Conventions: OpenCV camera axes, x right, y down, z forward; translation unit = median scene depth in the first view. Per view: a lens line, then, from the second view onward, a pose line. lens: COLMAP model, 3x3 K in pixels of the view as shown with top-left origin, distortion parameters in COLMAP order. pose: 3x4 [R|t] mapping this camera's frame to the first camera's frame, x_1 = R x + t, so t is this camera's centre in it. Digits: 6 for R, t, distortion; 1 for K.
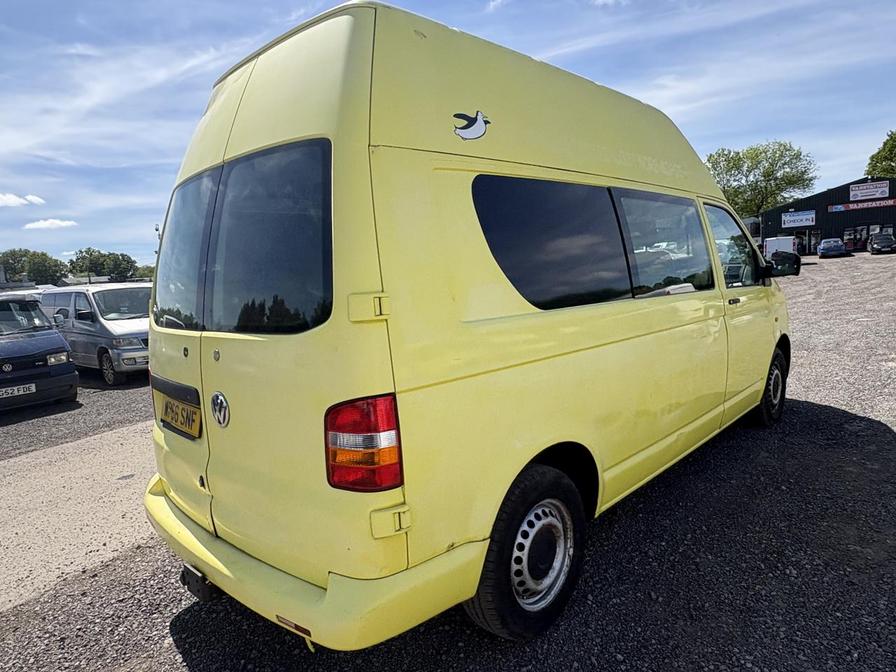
lens RADIAL K [[553.9, 0, 447.8], [0, 553.9, 338.1], [0, 0, 1]] dist [0.003250, 0.001715]
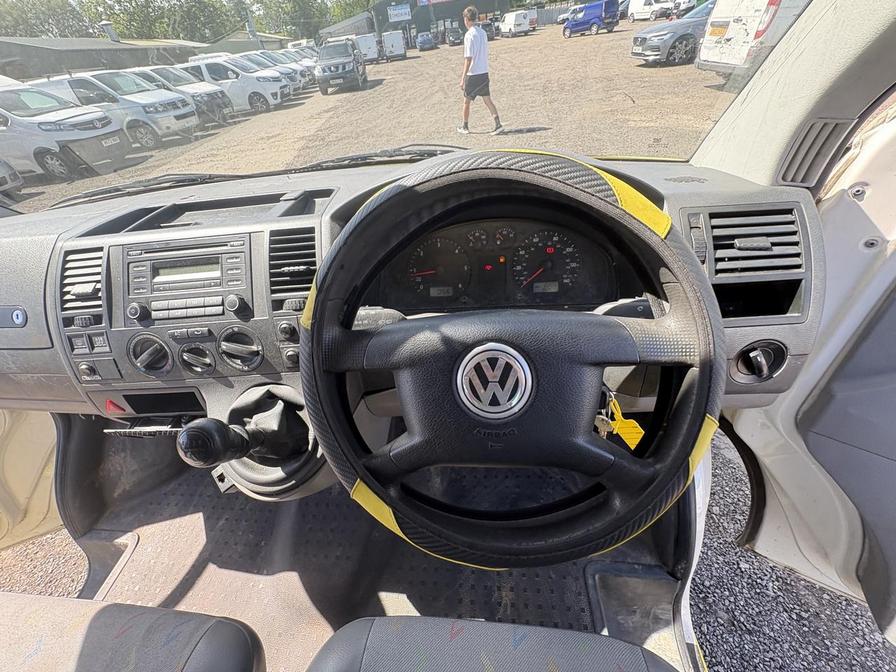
lens RADIAL K [[362.4, 0, 448.0], [0, 362.4, 336.0], [0, 0, 1]] dist [-0.000439, 0.000187]
pose [[0.785216, -0.411121, 0.463050, 0.034571], [0.131145, 0.841242, 0.524511, -0.014697], [-0.605174, -0.351128, 0.714474, 0.086625]]
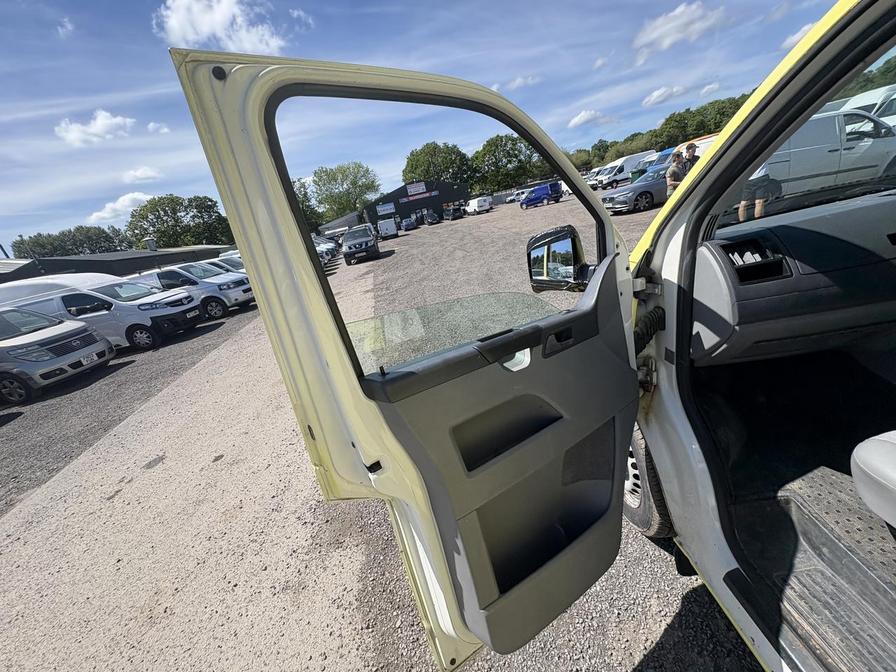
lens RADIAL K [[358.1, 0, 447.4], [0, 358.1, 335.4], [0, 0, 1]] dist [0.000546, -0.000207]
pose [[0.719248, -0.301243, 0.626047, -0.001928], [0.237408, 0.953432, 0.186023, -0.015601], [-0.652931, 0.014832, 0.757272, 0.105613]]
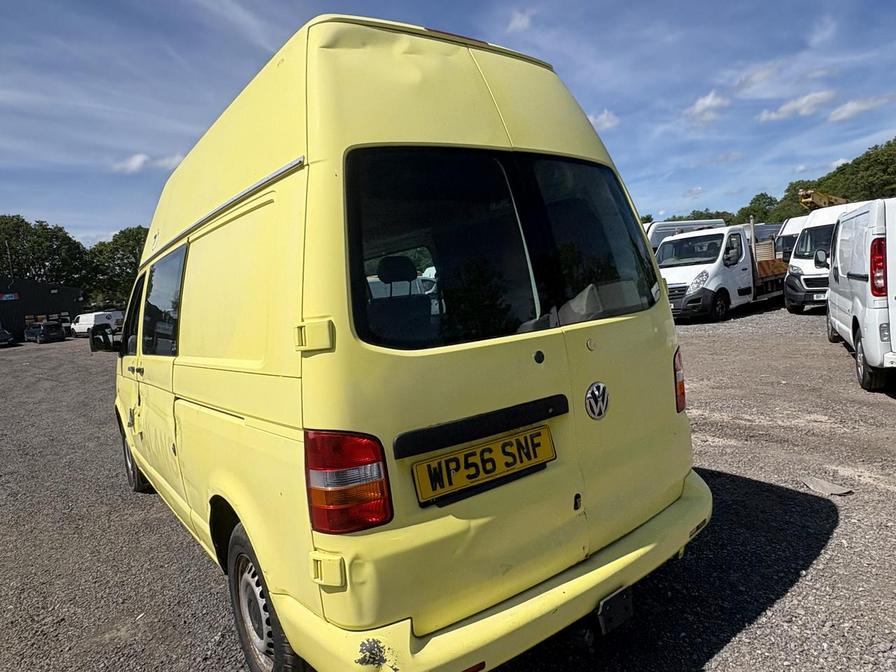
lens RADIAL K [[559.2, 0, 448.5], [0, 559.2, 333.1], [0, 0, 1]] dist [0.002370, 0.001196]
pose [[0.173298, -0.028068, 0.984469, -0.058285], [0.208831, 0.977911, -0.008880, -0.001271], [-0.962475, 0.207126, 0.175332, 0.042732]]
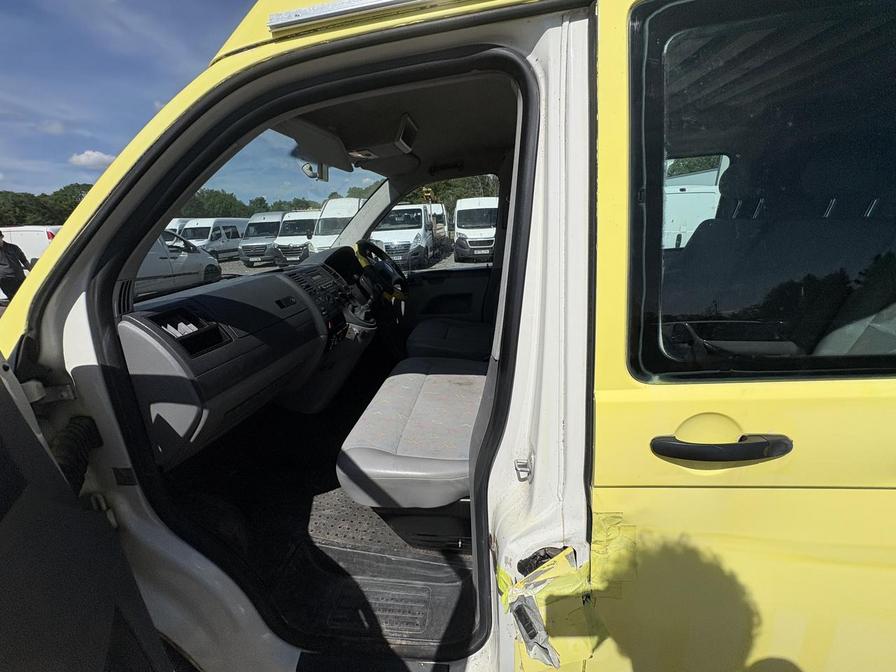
lens RADIAL K [[358.0, 0, 446.5], [0, 358.0, 338.2], [0, 0, 1]] dist [0.001267, 0.000174]
pose [[-0.589919, -0.145047, 0.794328, 0.002670], [0.194795, 0.929114, 0.314326, -0.014519], [-0.783614, 0.340158, -0.519847, 0.109232]]
